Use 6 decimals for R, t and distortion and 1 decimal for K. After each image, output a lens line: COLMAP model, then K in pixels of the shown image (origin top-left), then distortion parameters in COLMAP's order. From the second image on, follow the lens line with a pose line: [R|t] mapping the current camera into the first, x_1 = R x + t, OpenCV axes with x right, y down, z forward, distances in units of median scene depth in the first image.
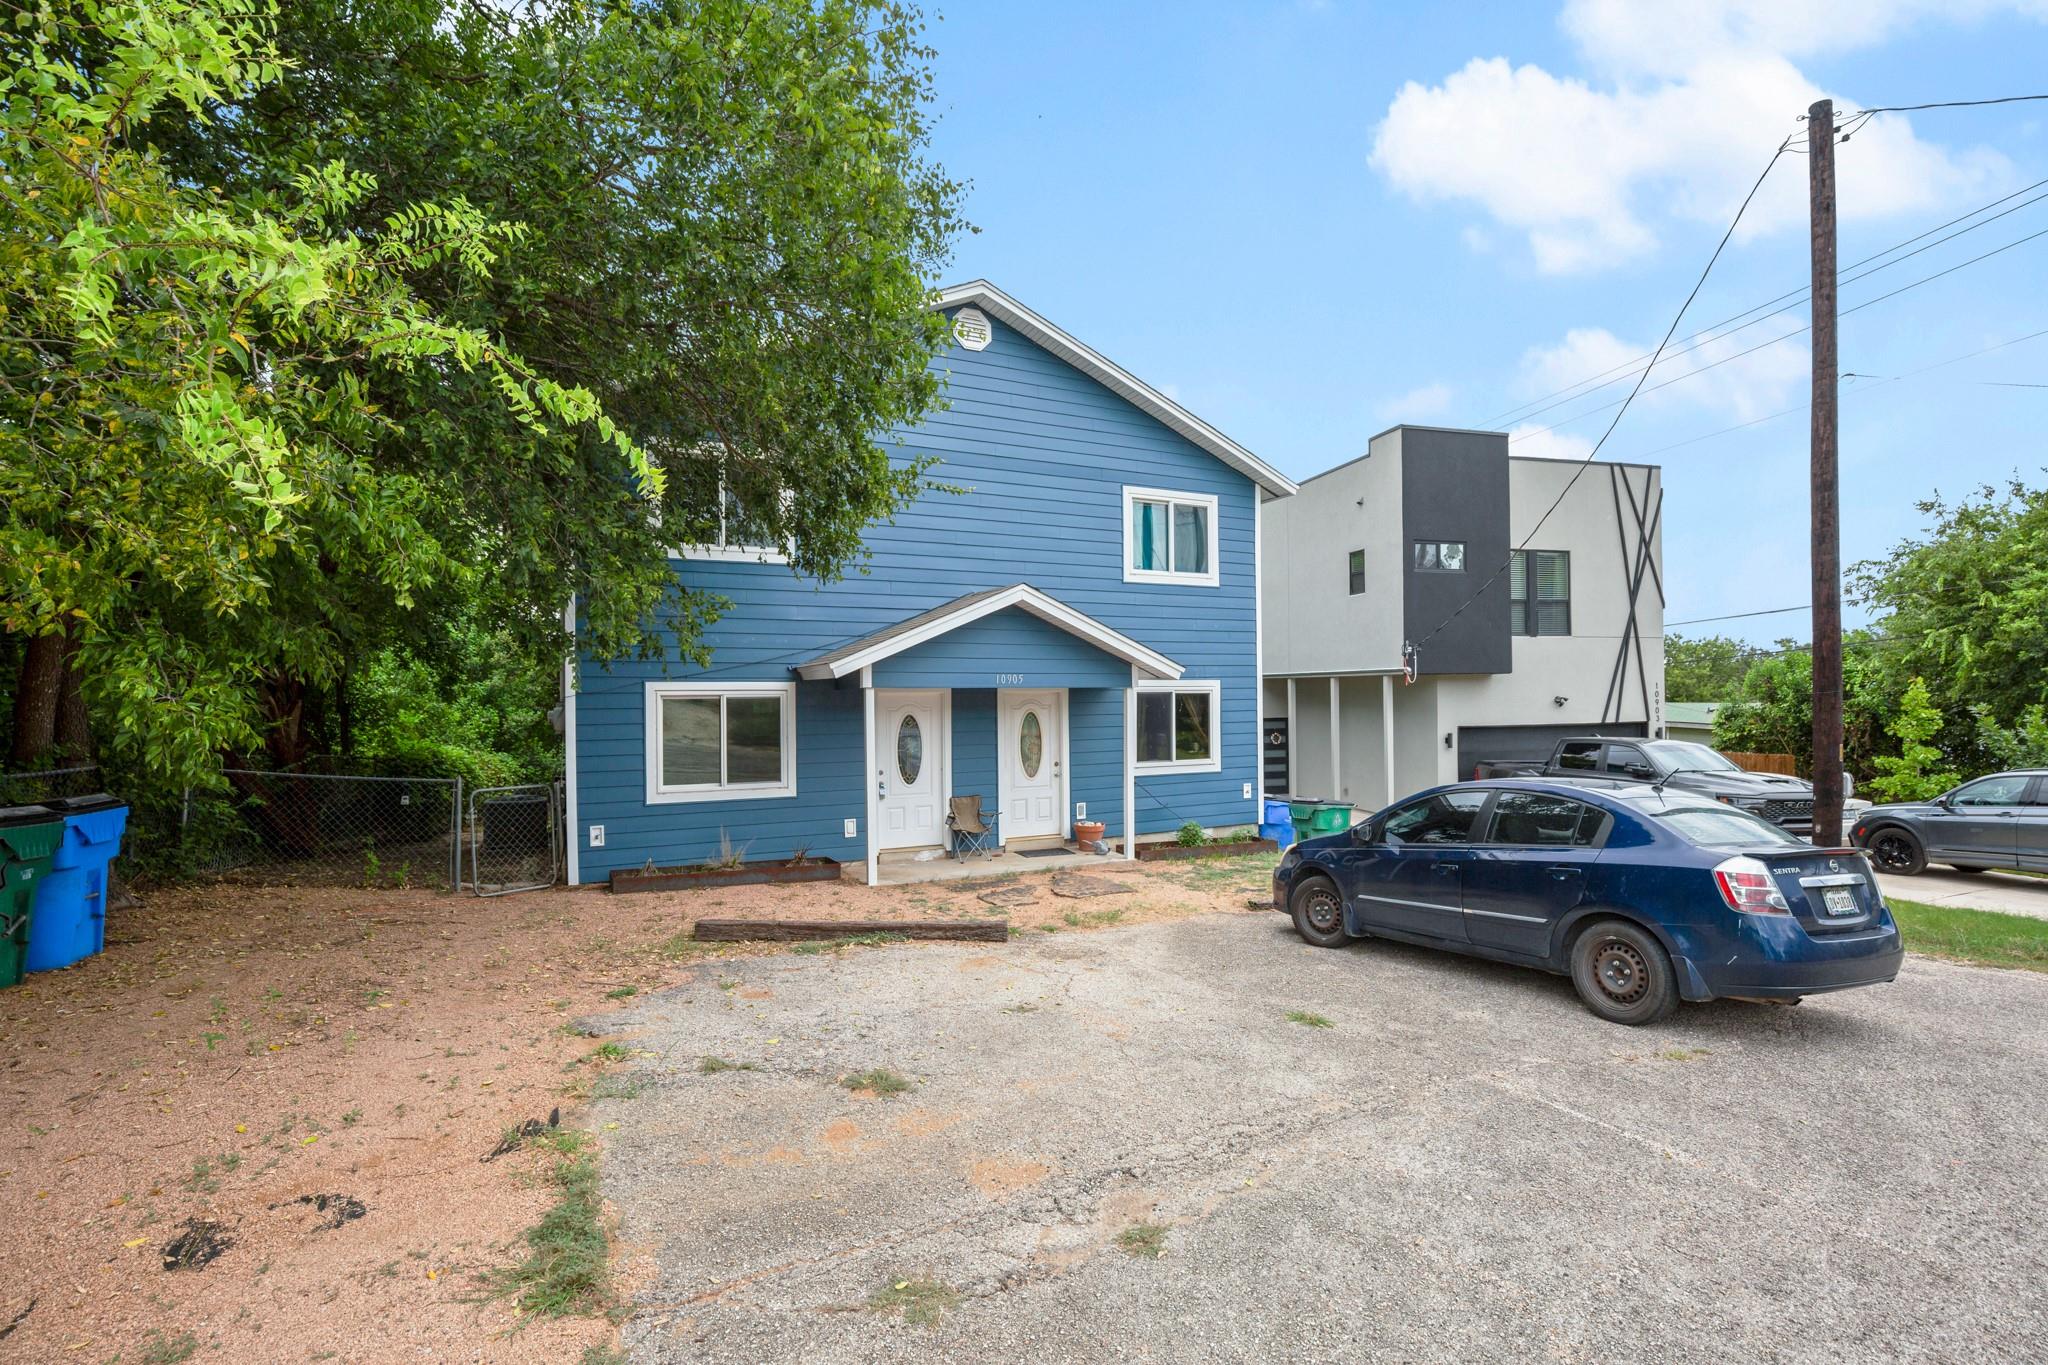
lens RADIAL K [[935.0, 0, 1025.6], [0, 935.0, 680.0], [0, 0, 1]] dist [-0.002927, 0.000282]
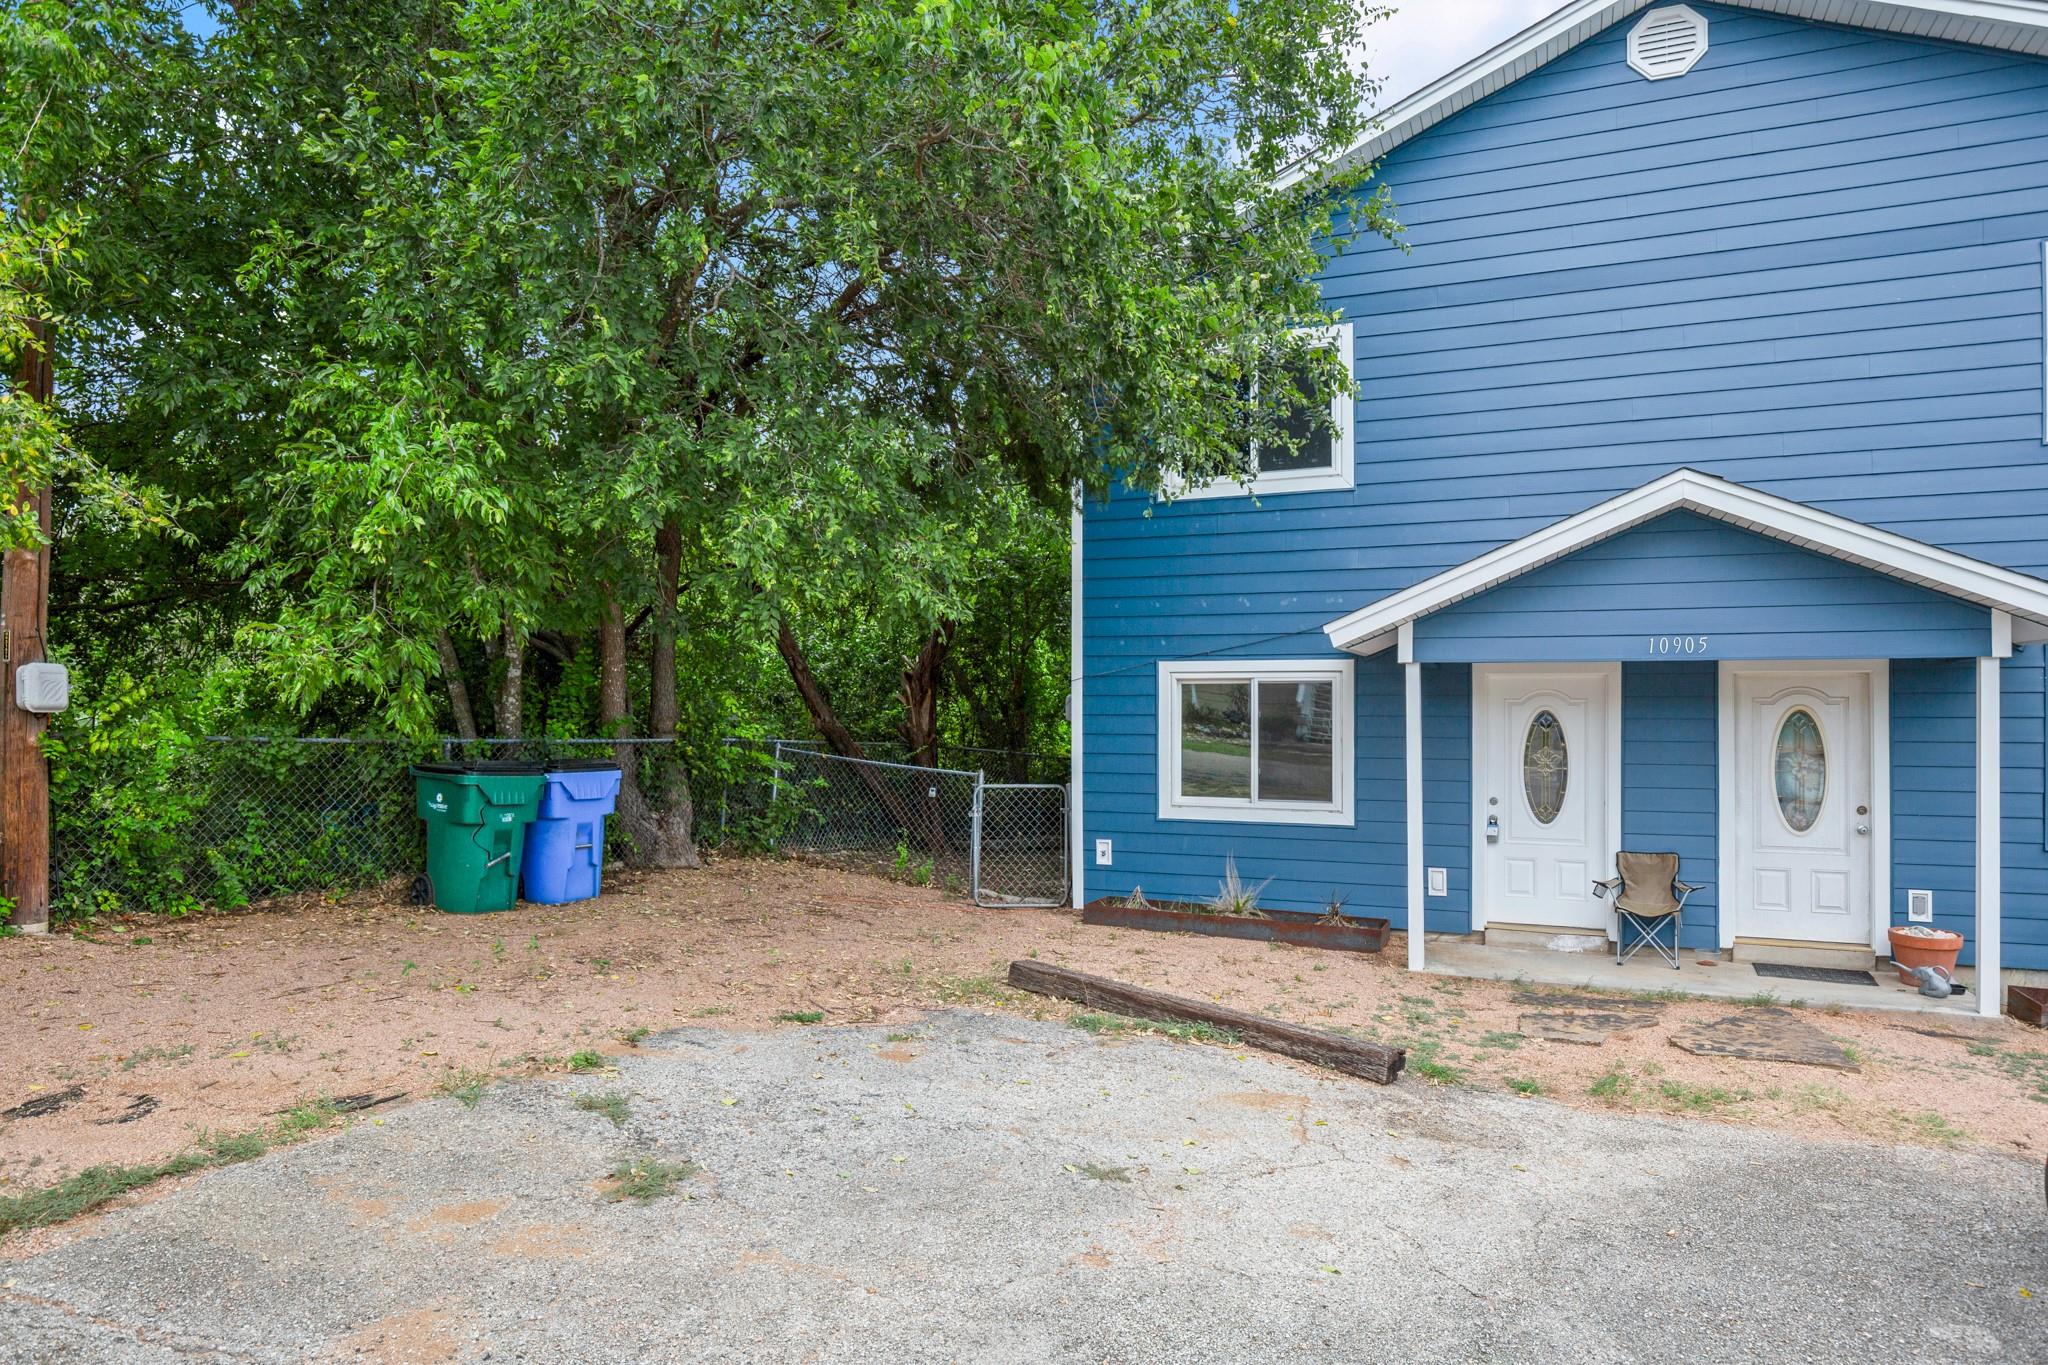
lens RADIAL K [[1219.5, 0, 1024.0], [0, 1219.5, 688.9], [0, 0, 1]] dist [0.003592, 0.001504]
pose [[0.662113, -0.004857, -0.749388, 0.398606], [0.004665, 0.999986, -0.002360, 0.037260], [0.749390, -0.001934, 0.662126, 0.338178]]
